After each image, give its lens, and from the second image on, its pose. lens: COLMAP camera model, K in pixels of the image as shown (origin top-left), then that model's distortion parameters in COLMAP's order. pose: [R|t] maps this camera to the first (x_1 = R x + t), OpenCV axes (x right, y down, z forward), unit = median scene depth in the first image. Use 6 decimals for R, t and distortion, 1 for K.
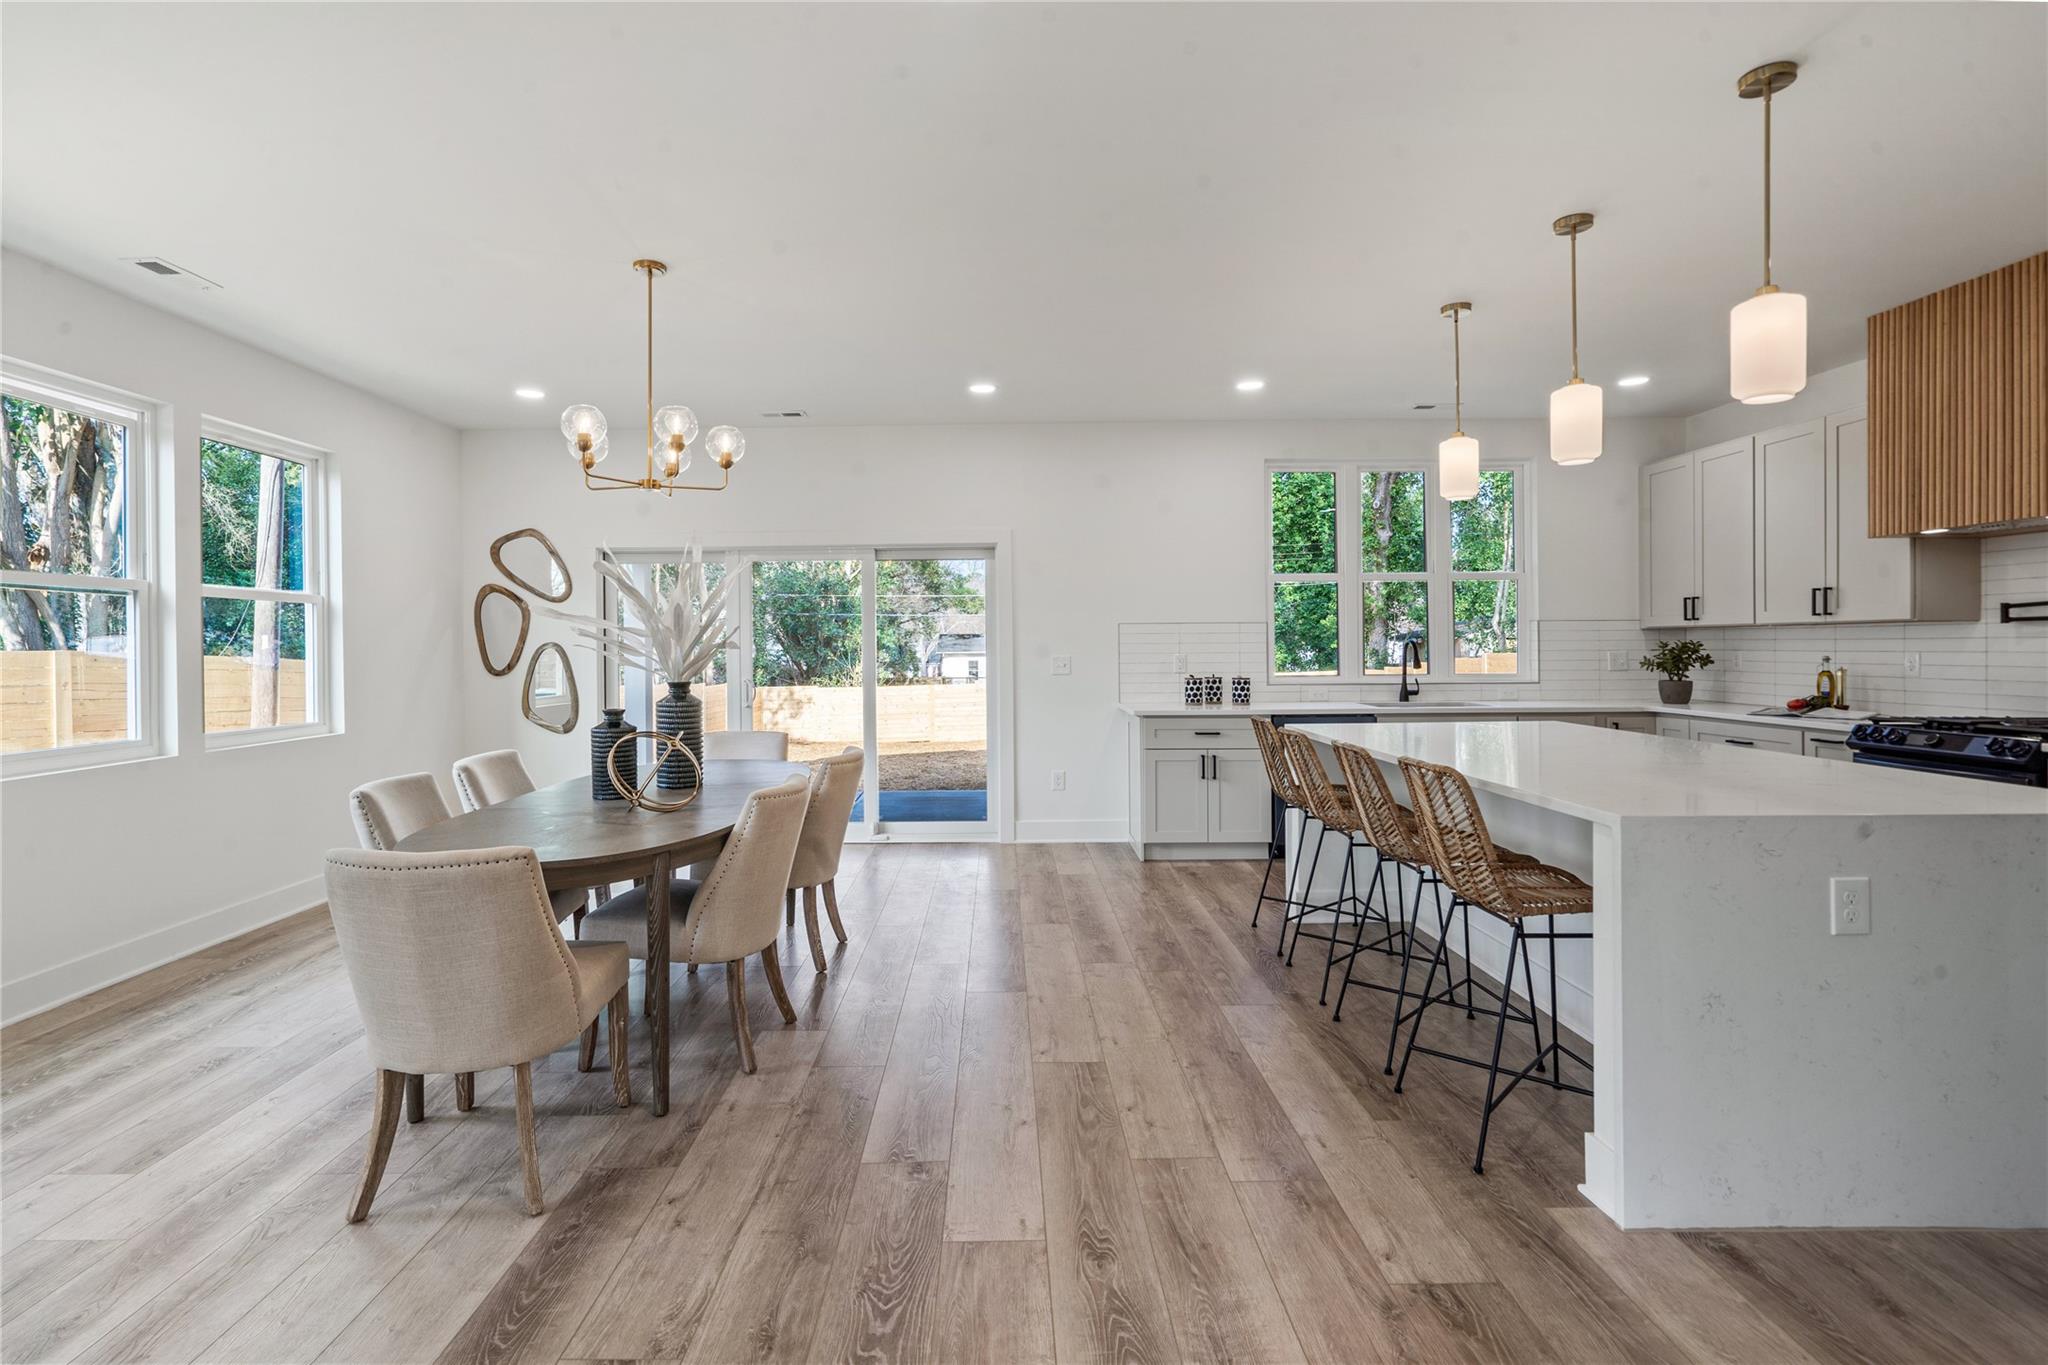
lens RADIAL K [[965.6, 0, 993.3], [0, 965.6, 651.4], [0, 0, 1]] dist [-0.004923, 0.001177]
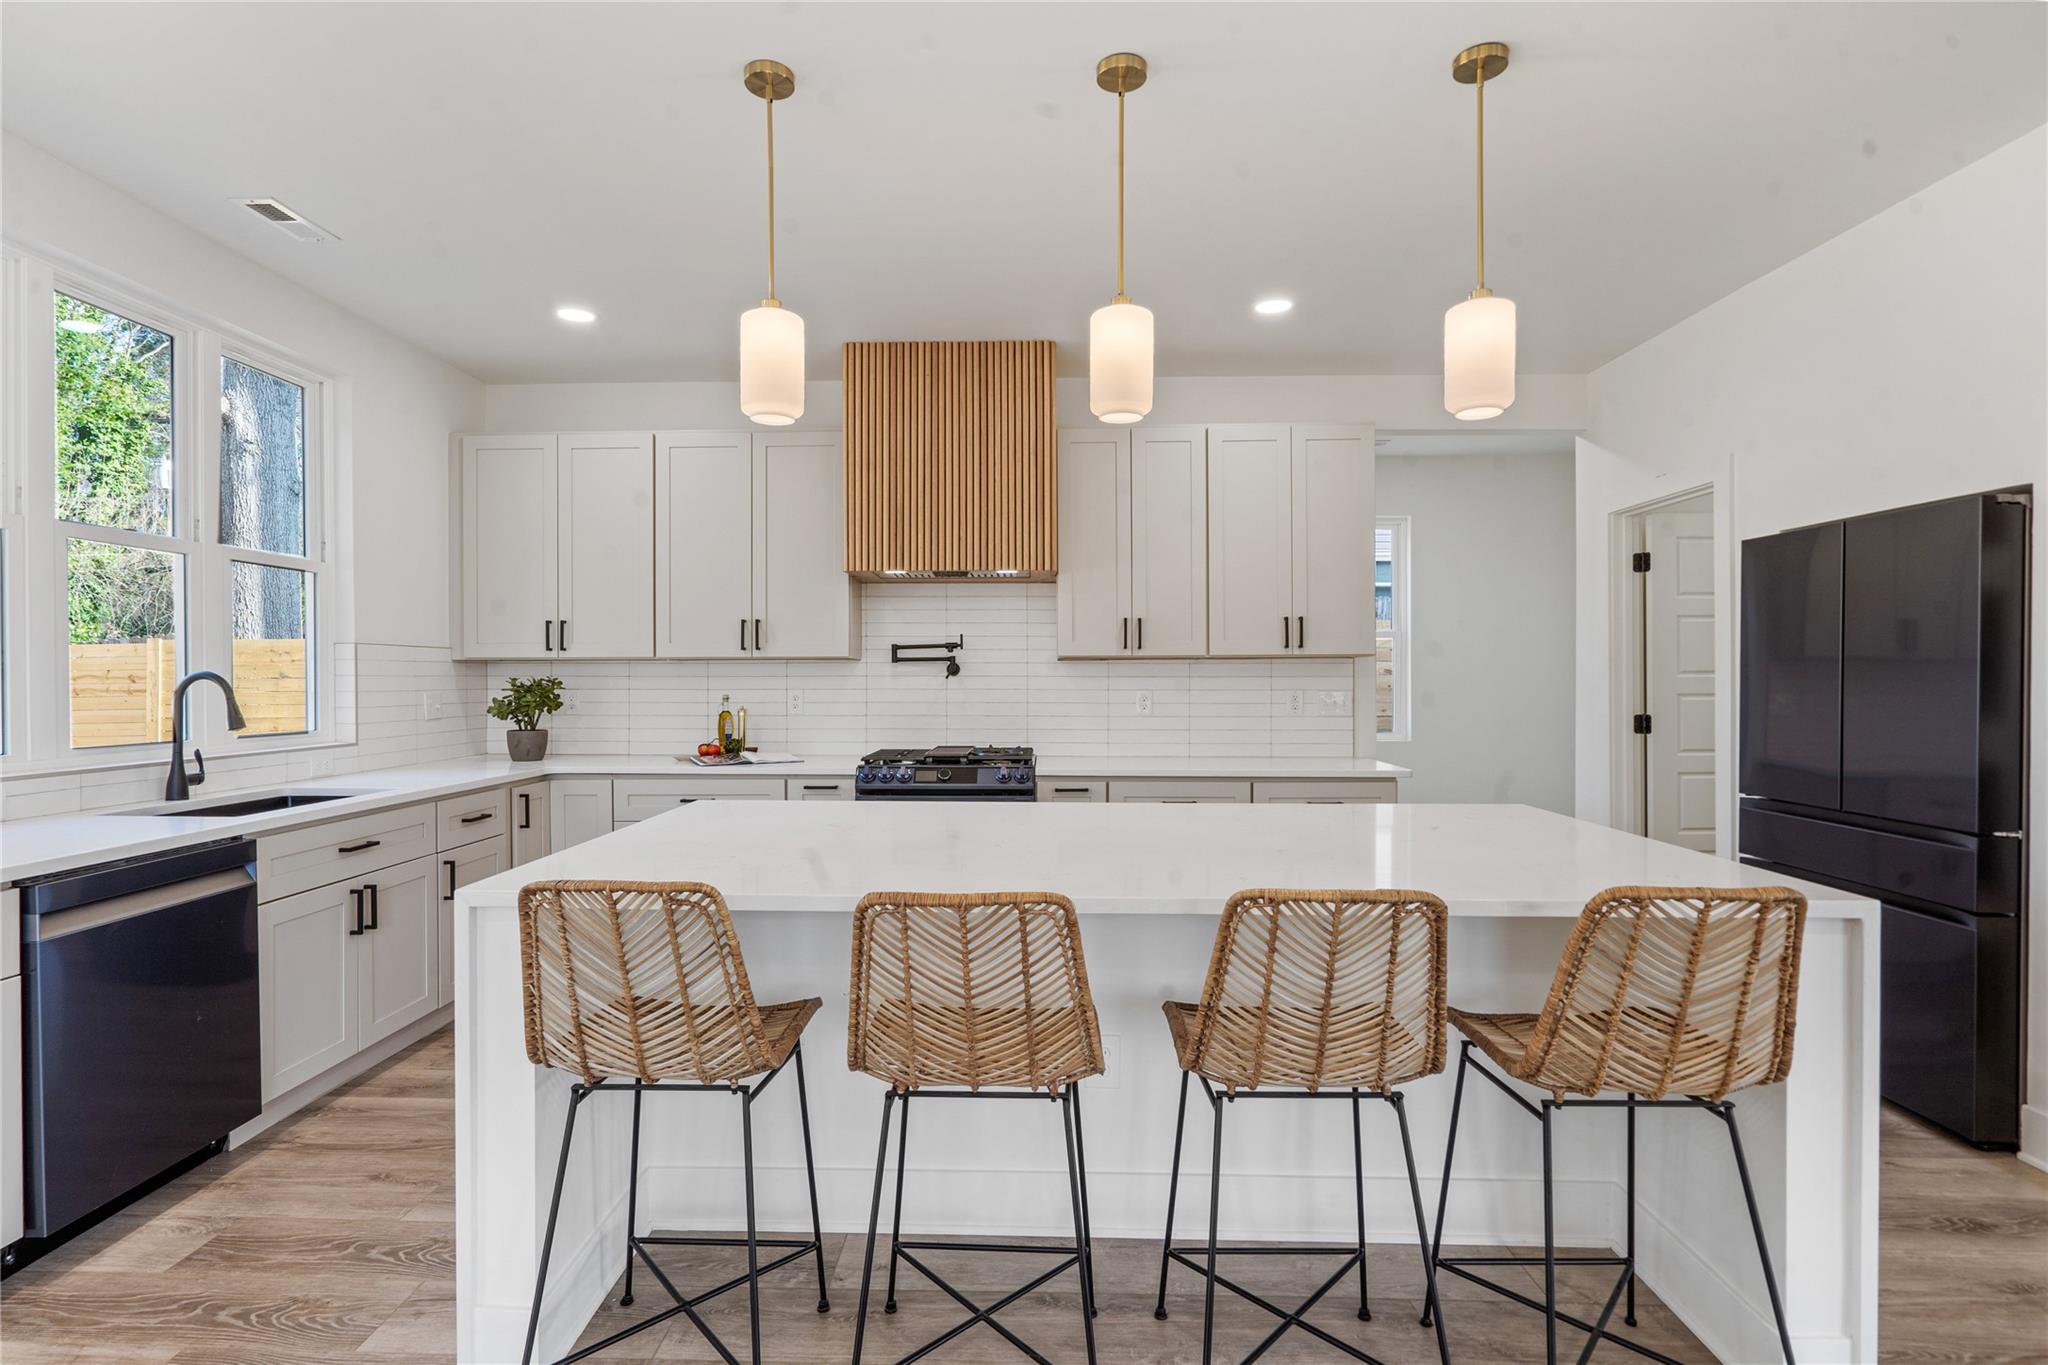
lens RADIAL K [[1003.2, 0, 999.9], [0, 1003.2, 684.5], [0, 0, 1]] dist [-0.002693, 0.001925]
pose [[0.036548, -0.000833, 0.999332, -0.088621], [0.006013, 0.999982, 0.000613, -0.004765], [-0.999314, 0.005987, 0.036553, 0.810833]]
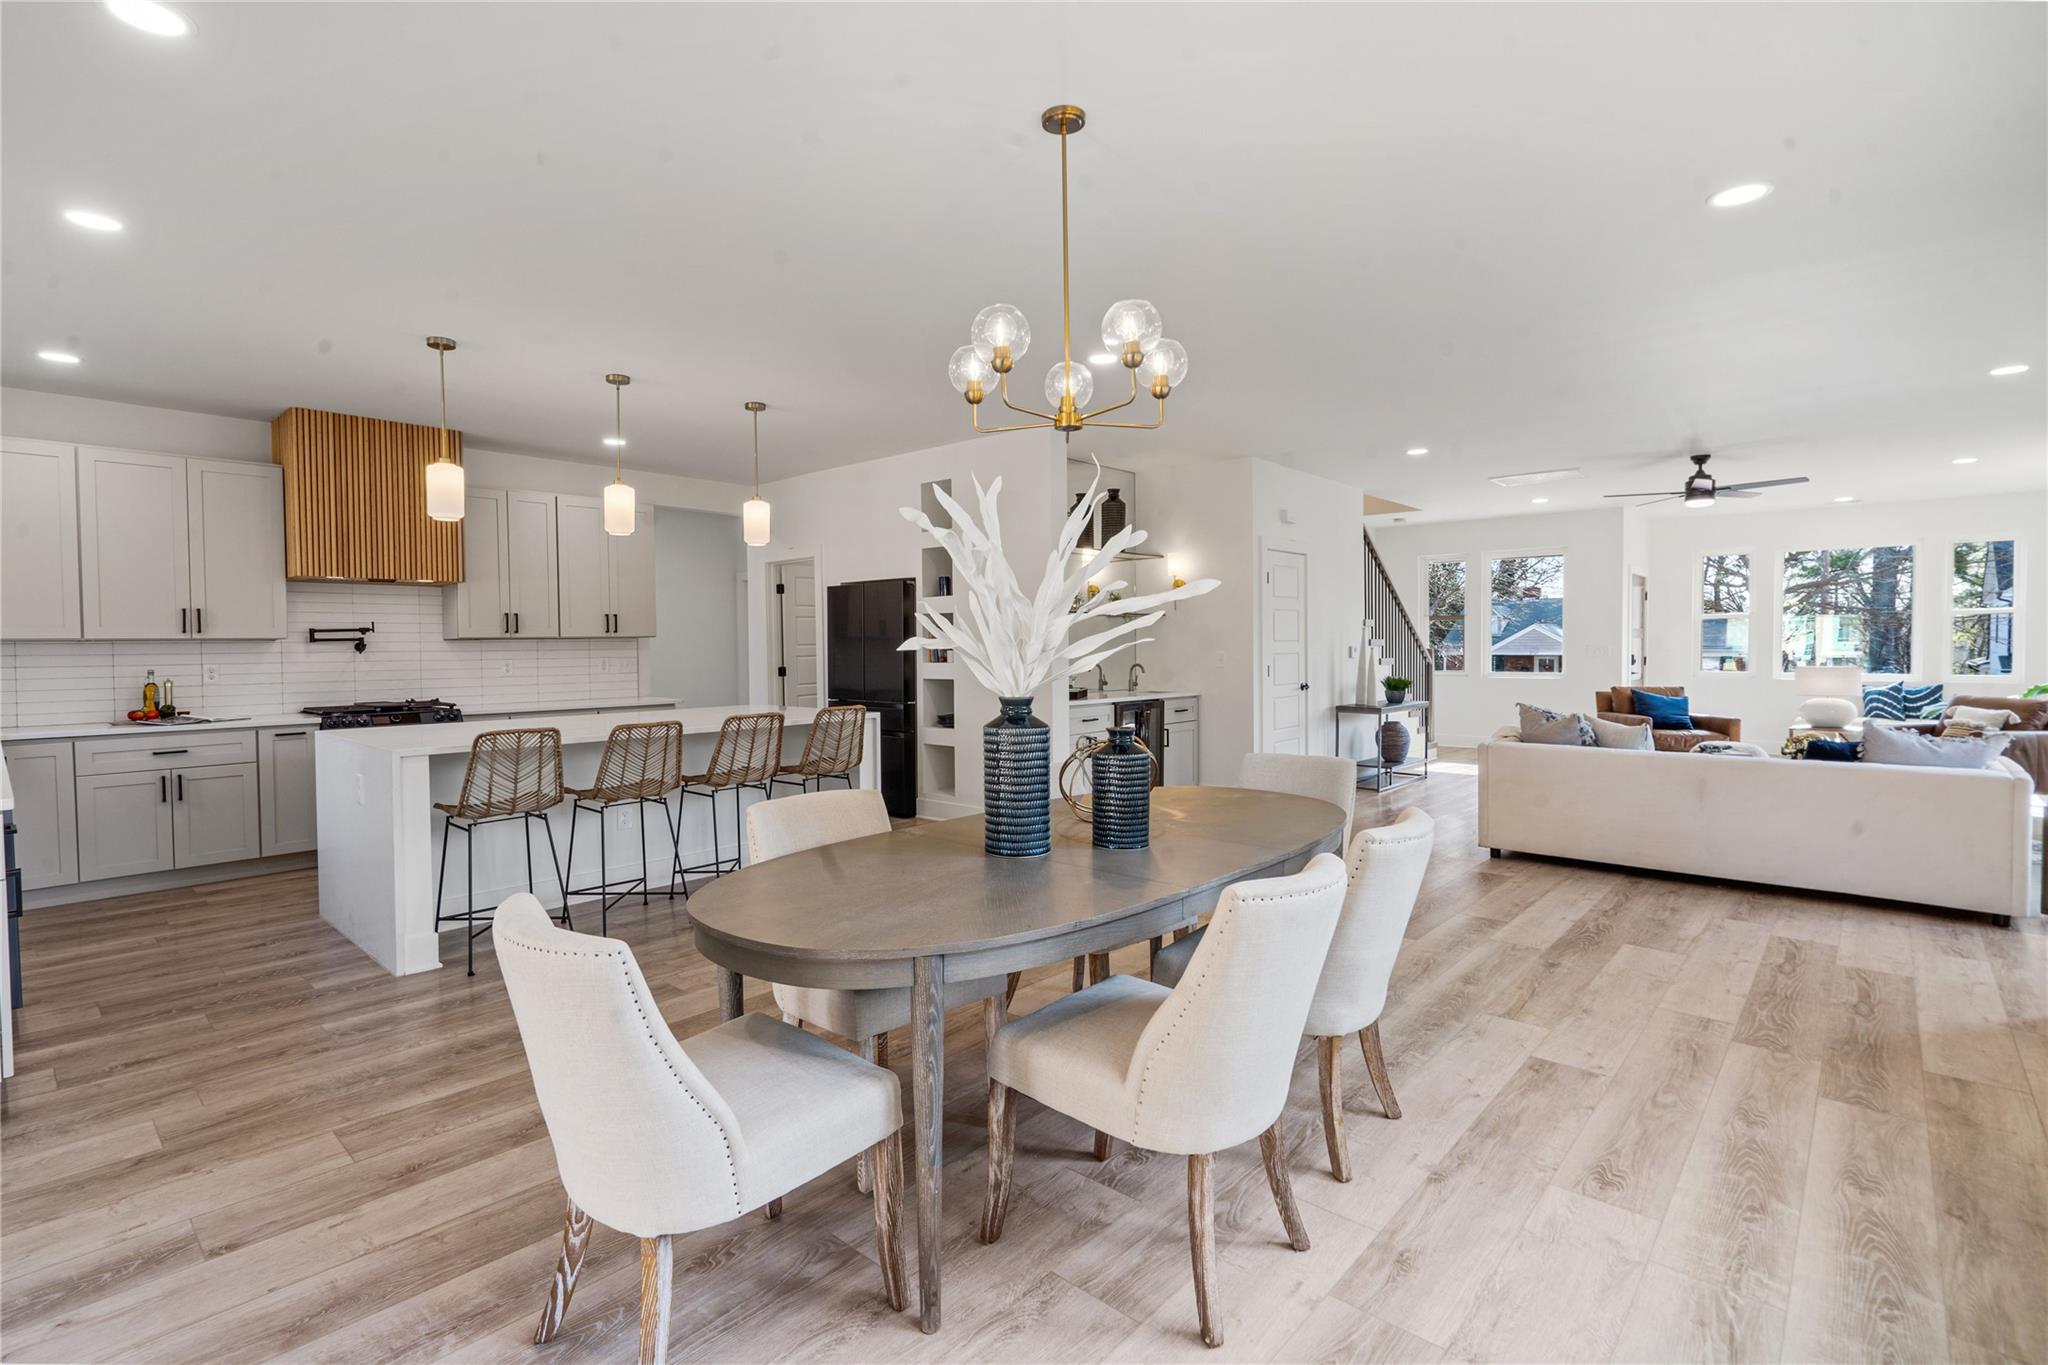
lens RADIAL K [[965.6, 0, 1001.3], [0, 965.6, 668.1], [0, 0, 1]] dist [-0.004923, 0.001177]
pose [[-0.733994, -0.001574, 0.679155, -0.682887], [0.020186, 0.999505, 0.024133, -0.004714], [-0.678856, 0.031423, -0.733598, 1.319167]]
